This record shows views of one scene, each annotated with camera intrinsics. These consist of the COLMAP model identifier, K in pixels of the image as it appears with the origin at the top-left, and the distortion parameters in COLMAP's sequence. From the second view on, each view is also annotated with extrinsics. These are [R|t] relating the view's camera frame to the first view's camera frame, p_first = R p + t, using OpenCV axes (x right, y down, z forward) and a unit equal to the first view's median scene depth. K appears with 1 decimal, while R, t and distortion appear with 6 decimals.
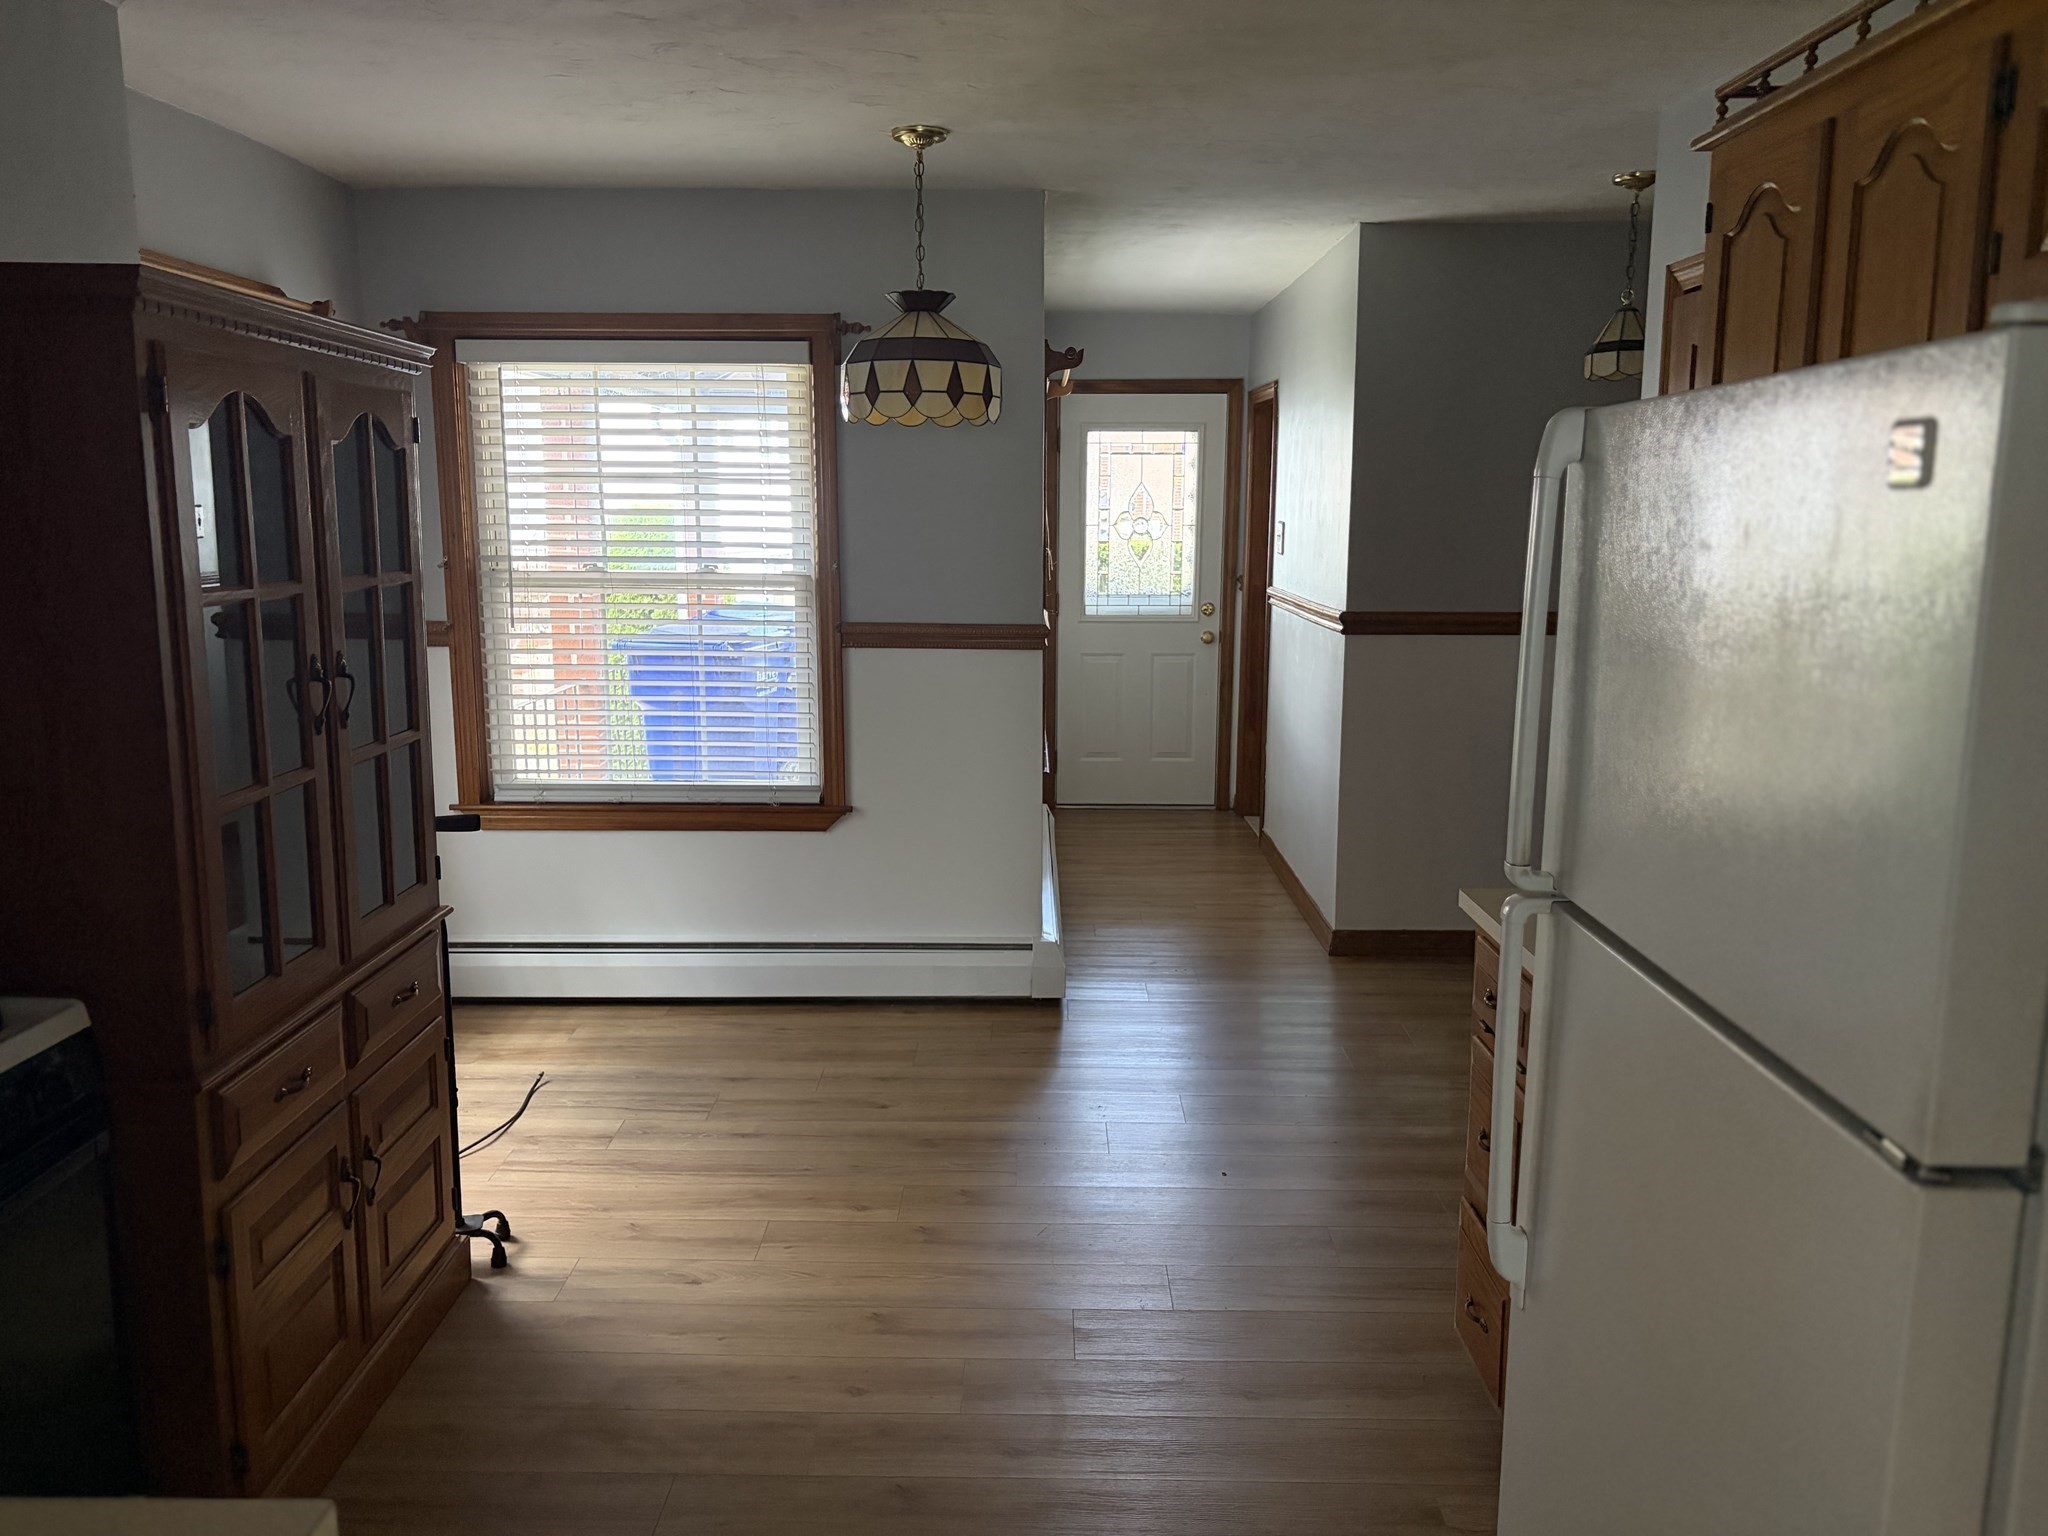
lens RADIAL K [[1536.9, 0, 1019.2], [0, 1536.9, 772.8], [0, 0, 1]] dist [0.009519, -0.045989]
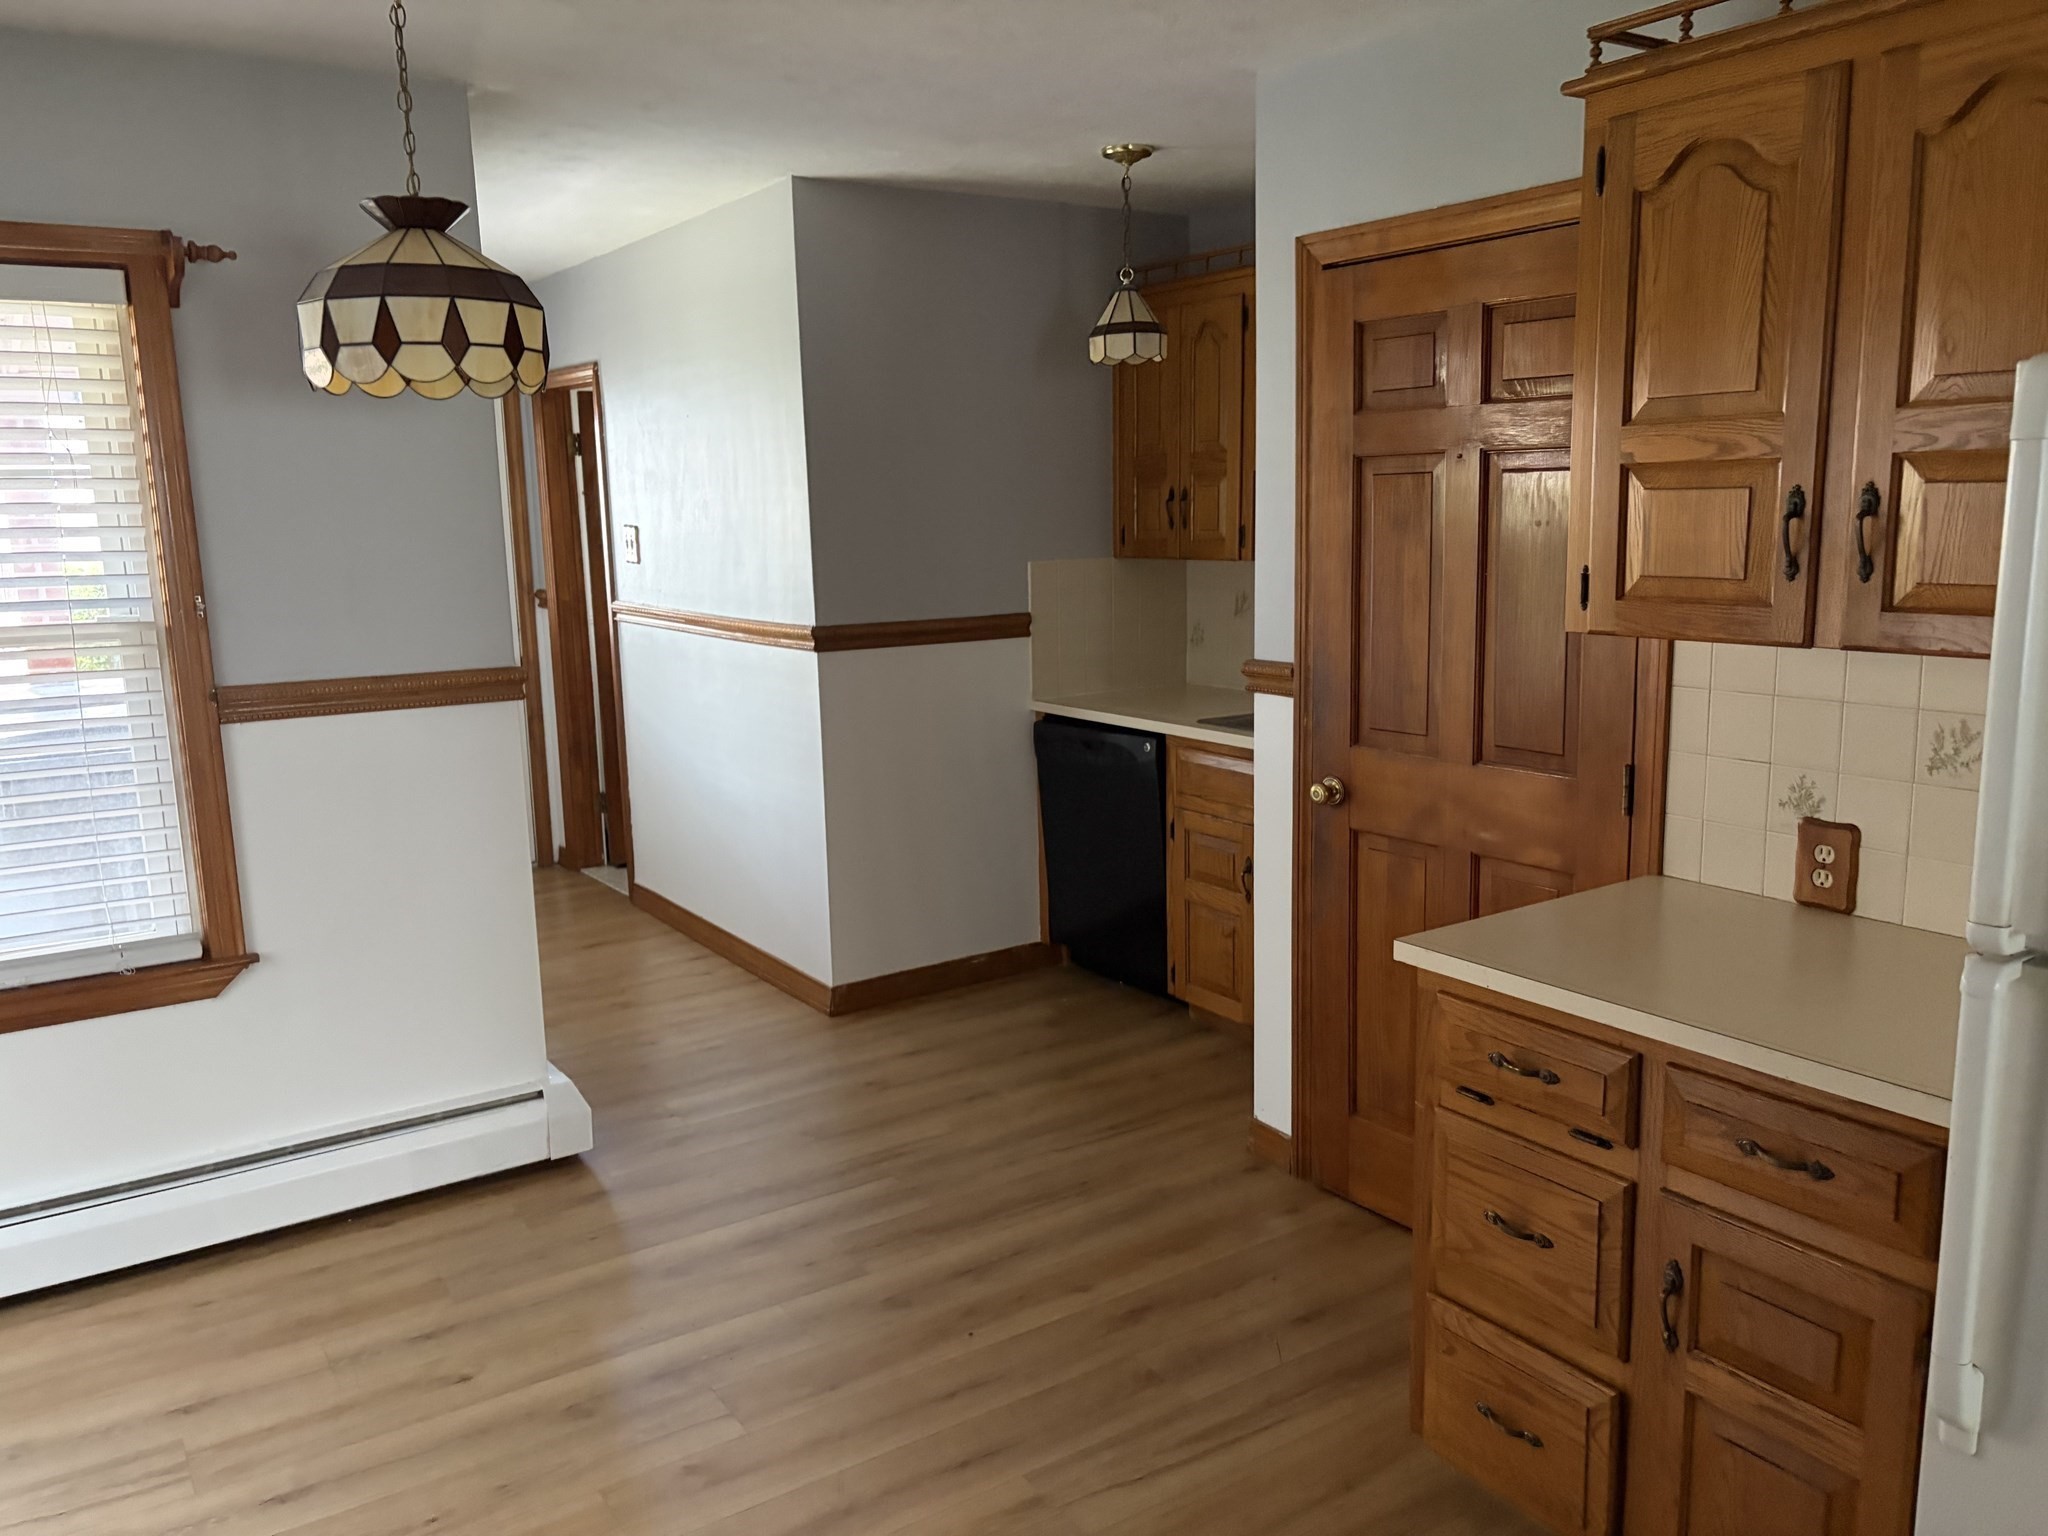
lens RADIAL K [[1536.9, 0, 1039.1], [0, 1536.9, 759.6], [0, 0, 1]] dist [0.009519, -0.045989]
pose [[0.812900, -0.115036, 0.570929, -0.215825], [0.122700, 0.992124, 0.025200, -0.039815], [-0.569331, 0.049568, 0.820613, 0.246679]]
